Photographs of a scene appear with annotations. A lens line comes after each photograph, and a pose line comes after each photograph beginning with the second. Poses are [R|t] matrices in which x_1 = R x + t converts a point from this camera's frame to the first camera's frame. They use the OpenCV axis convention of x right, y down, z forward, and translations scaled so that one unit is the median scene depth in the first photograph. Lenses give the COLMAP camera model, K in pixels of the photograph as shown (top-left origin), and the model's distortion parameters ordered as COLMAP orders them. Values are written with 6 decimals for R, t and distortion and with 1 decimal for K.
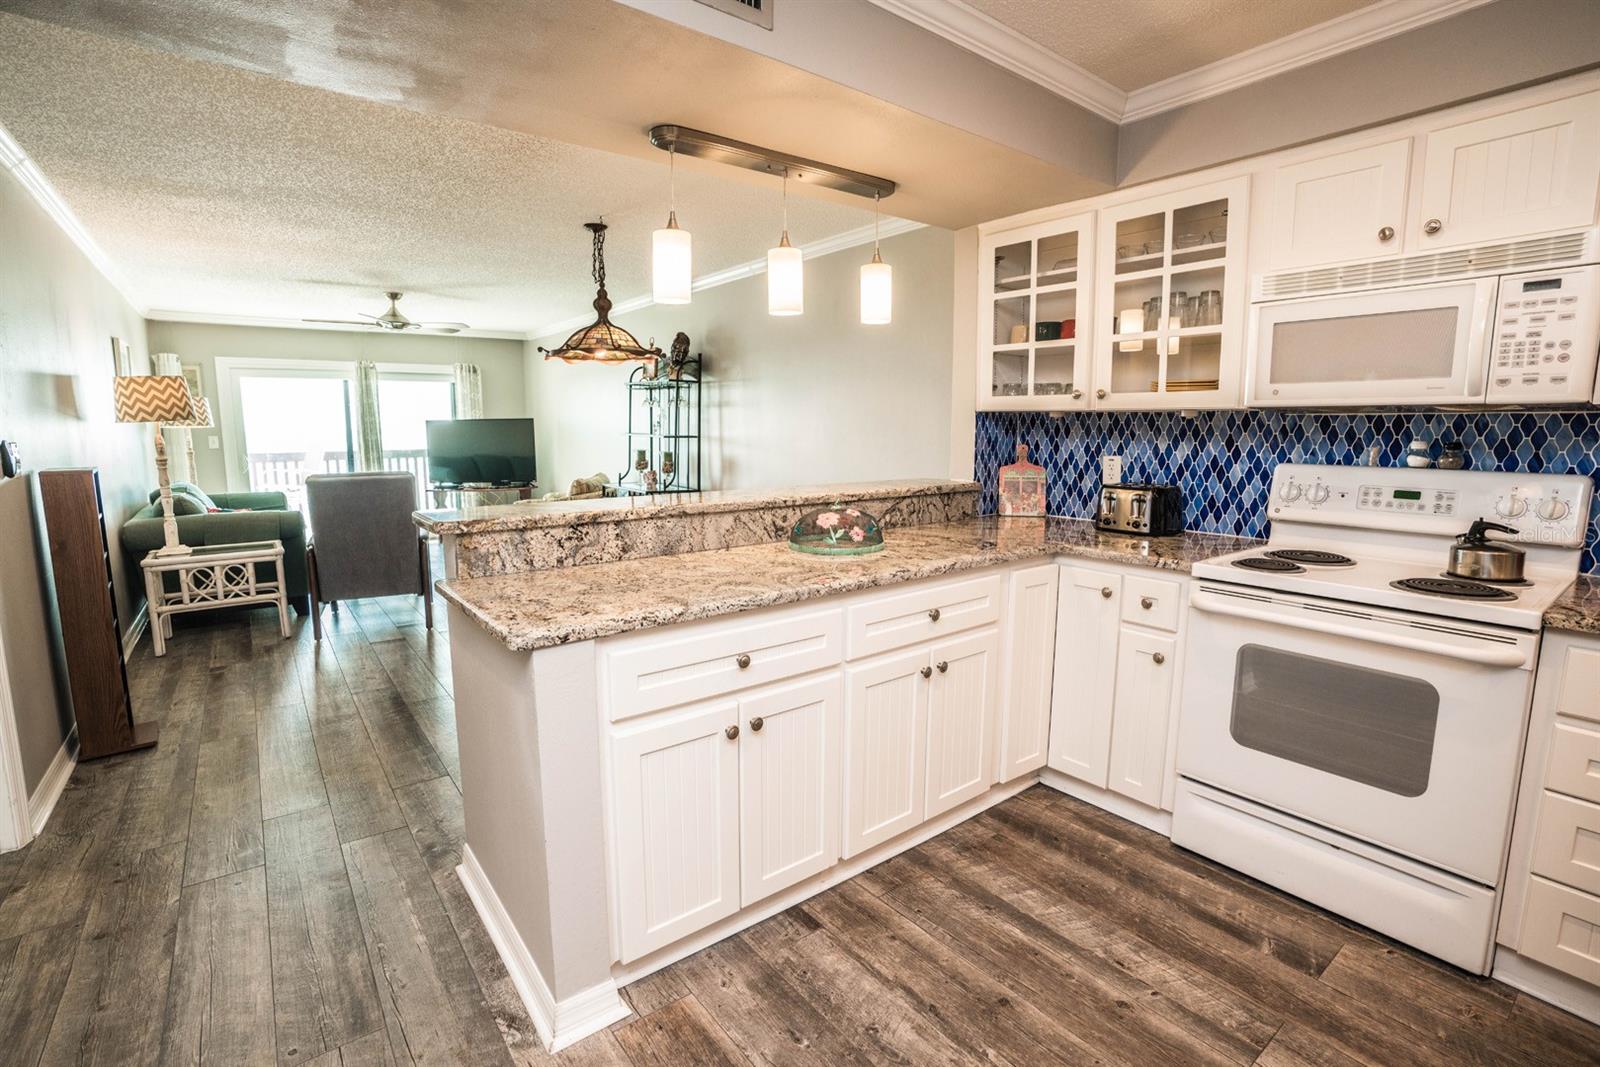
lens RADIAL K [[741.9, 0, 801.2], [0, 741.9, 530.5], [0, 0, 1]] dist [-0.070763, 0.027953]
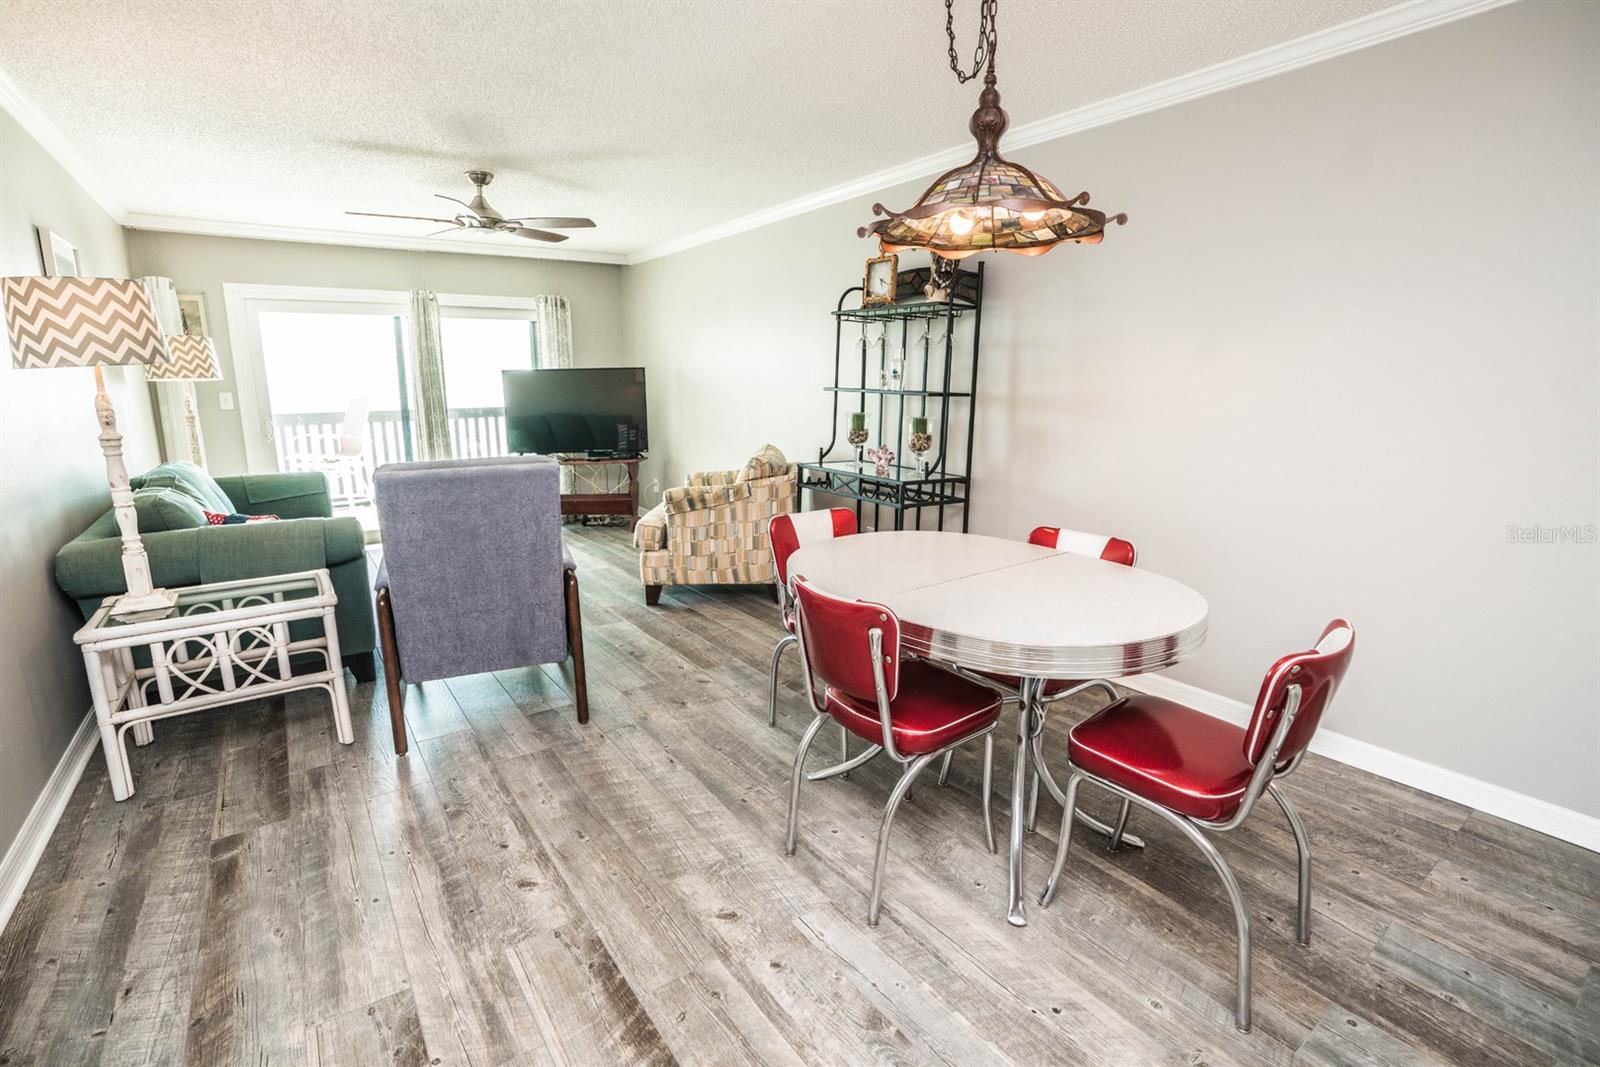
lens RADIAL K [[741.9, 0, 801.2], [0, 741.9, 530.5], [0, 0, 1]] dist [-0.070763, 0.027953]
pose [[0.999526, 0.005109, -0.030344, -0.528216], [-0.003243, 0.998118, 0.061235, -0.095393], [0.030600, -0.061107, 0.997662, 0.702995]]
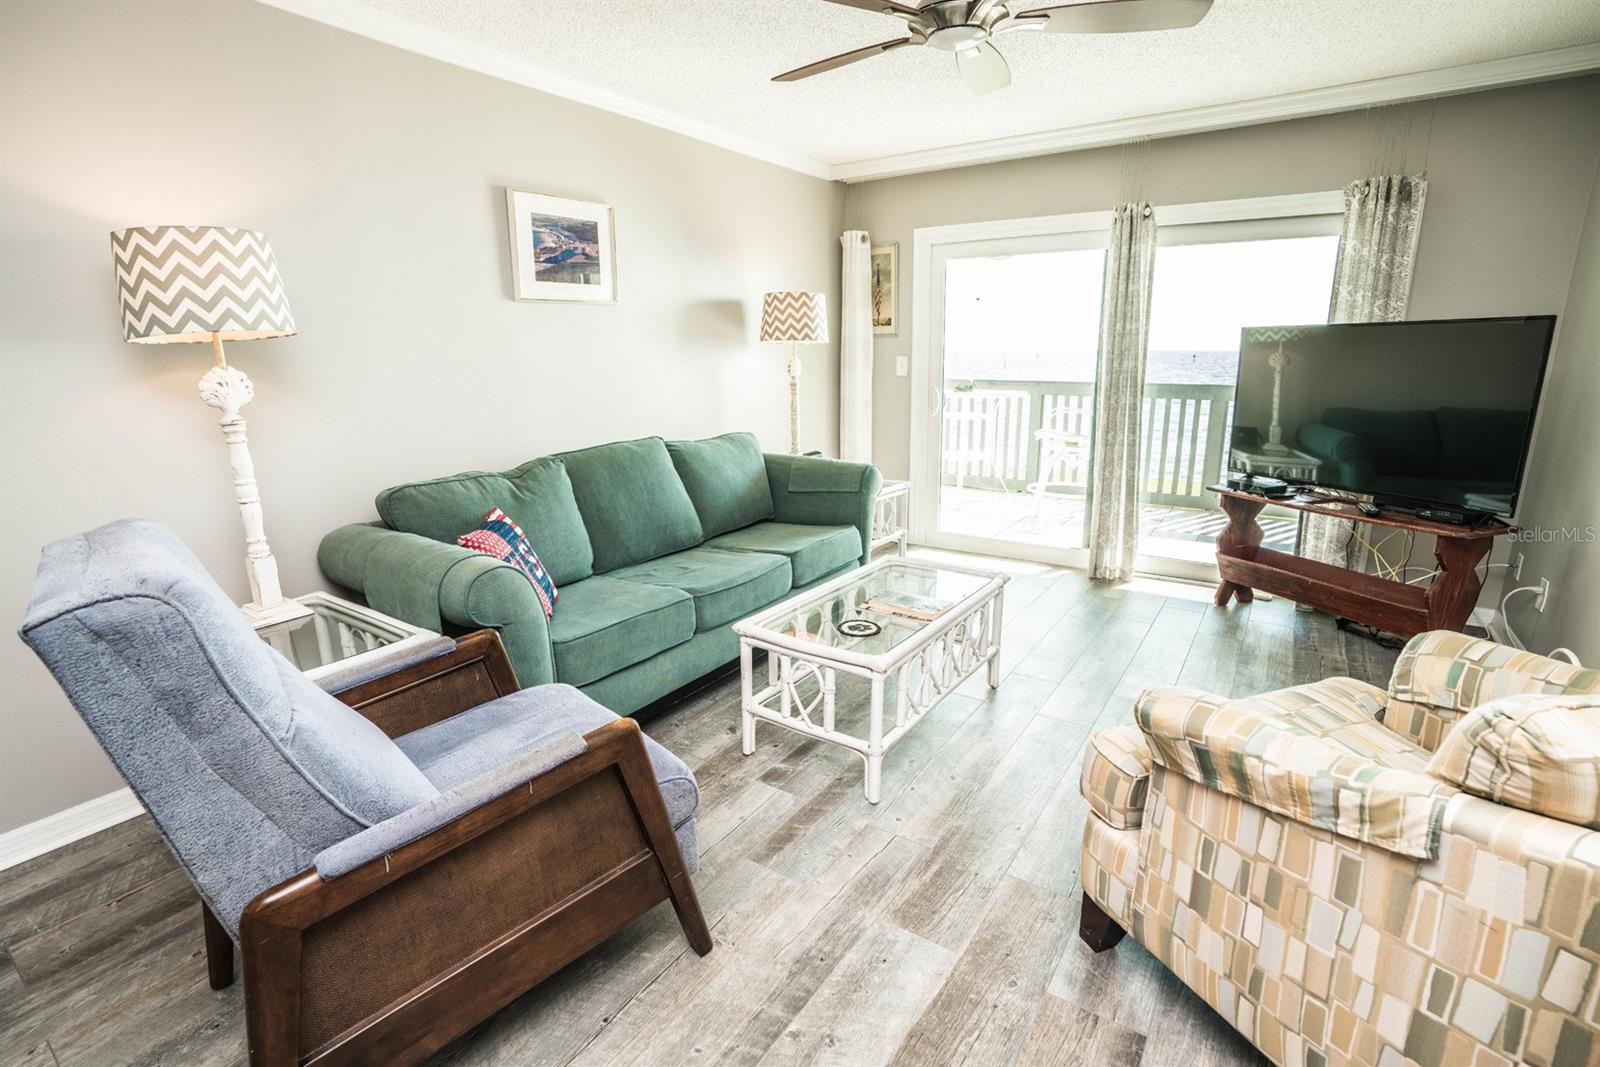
lens RADIAL K [[741.9, 0, 801.2], [0, 741.9, 530.5], [0, 0, 1]] dist [-0.070763, 0.027953]
pose [[0.314344, 0.221967, -0.922994, -0.500852], [-0.120944, 0.973721, 0.192977, -0.246029], [0.941573, 0.050969, 0.332929, 1.788962]]
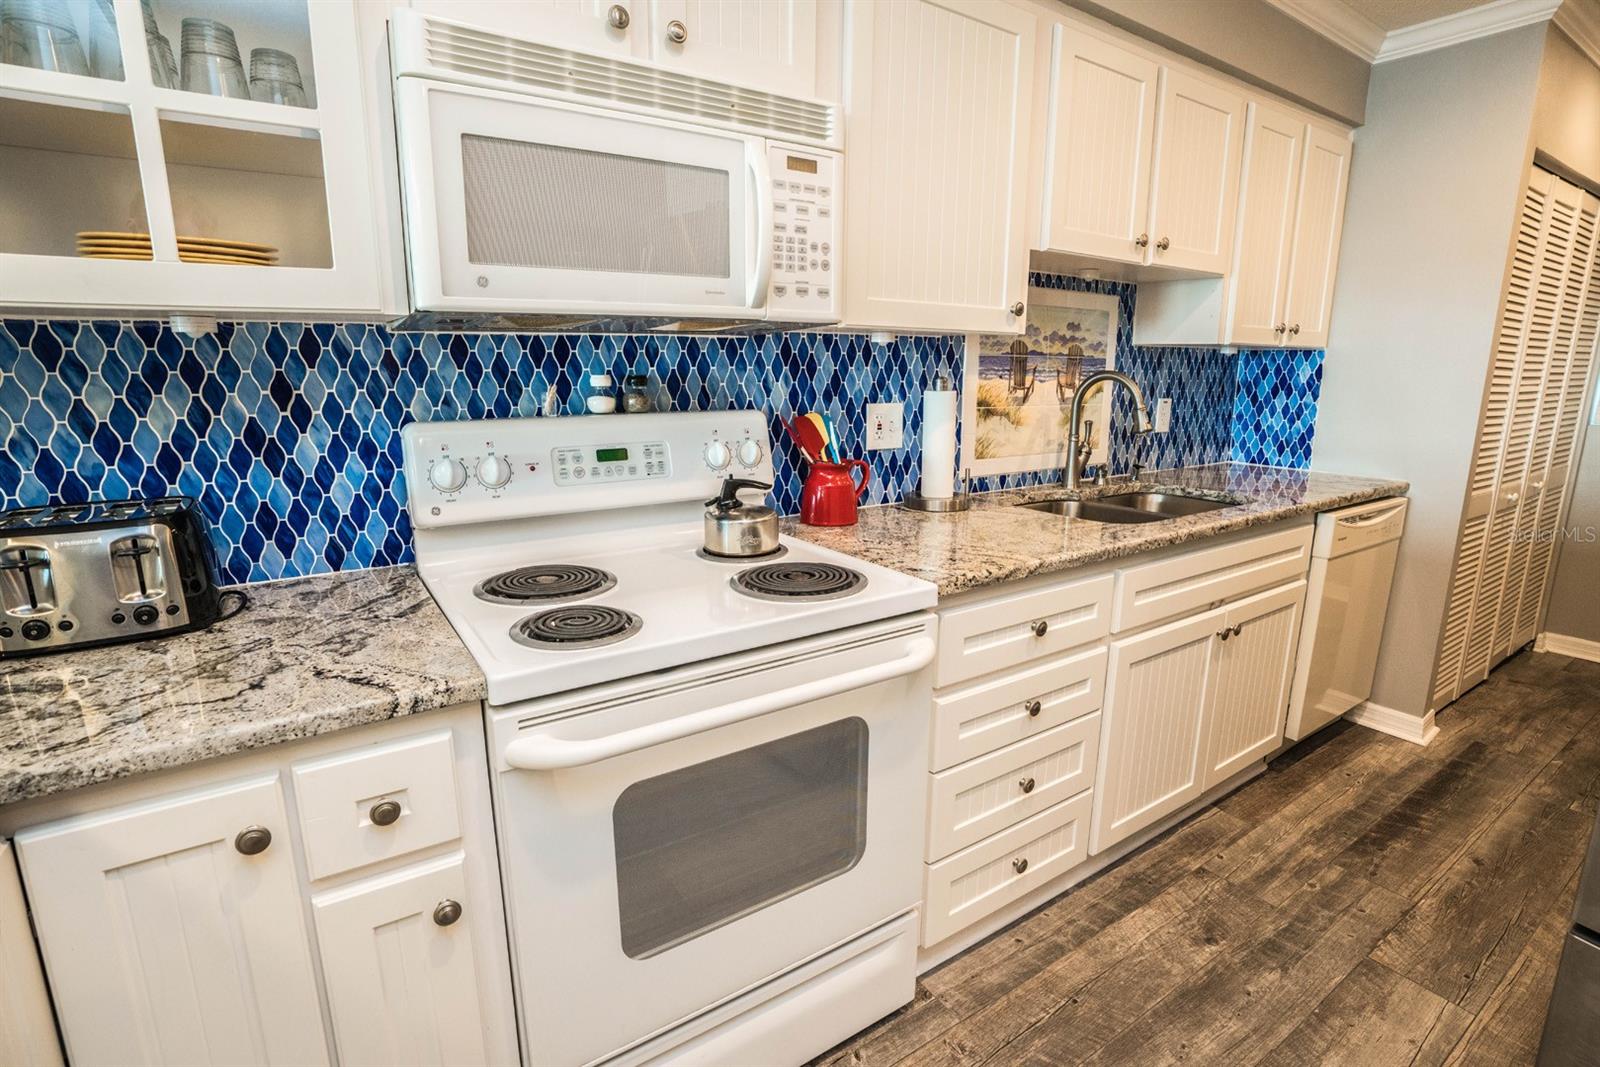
lens RADIAL K [[770.7, 0, 802.5], [0, 770.7, 530.2], [0, 0, 1]] dist [-0.077803, 0.030814]
pose [[0.062664, -0.209619, 0.975773, 0.102203], [0.137112, 0.970232, 0.199624, -0.076278], [-0.988571, 0.121281, 0.089540, 0.579366]]
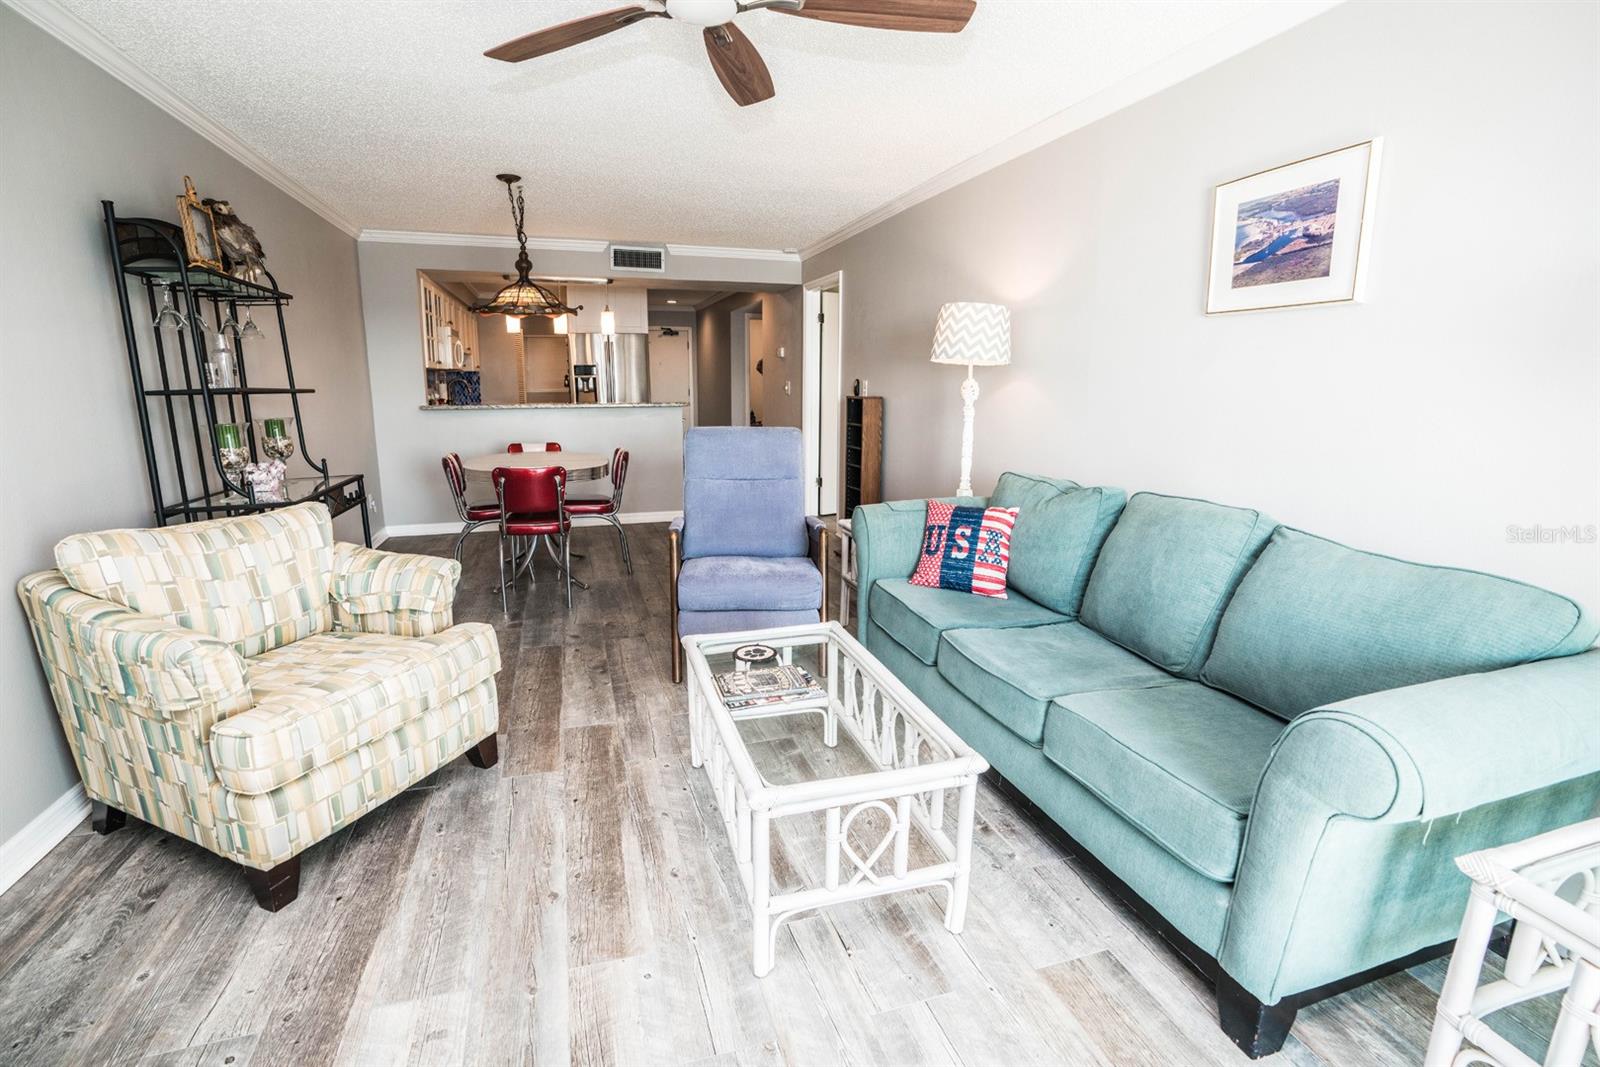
lens RADIAL K [[745.1, 0, 802.2], [0, 745.1, 531.3], [0, 0, 1]] dist [-0.080911, 0.035950]
pose [[-0.941157, -0.072229, 0.330161, -1.503605], [0.042960, 0.943405, 0.328850, -0.379133], [-0.335228, 0.323683, -0.884789, 2.770096]]
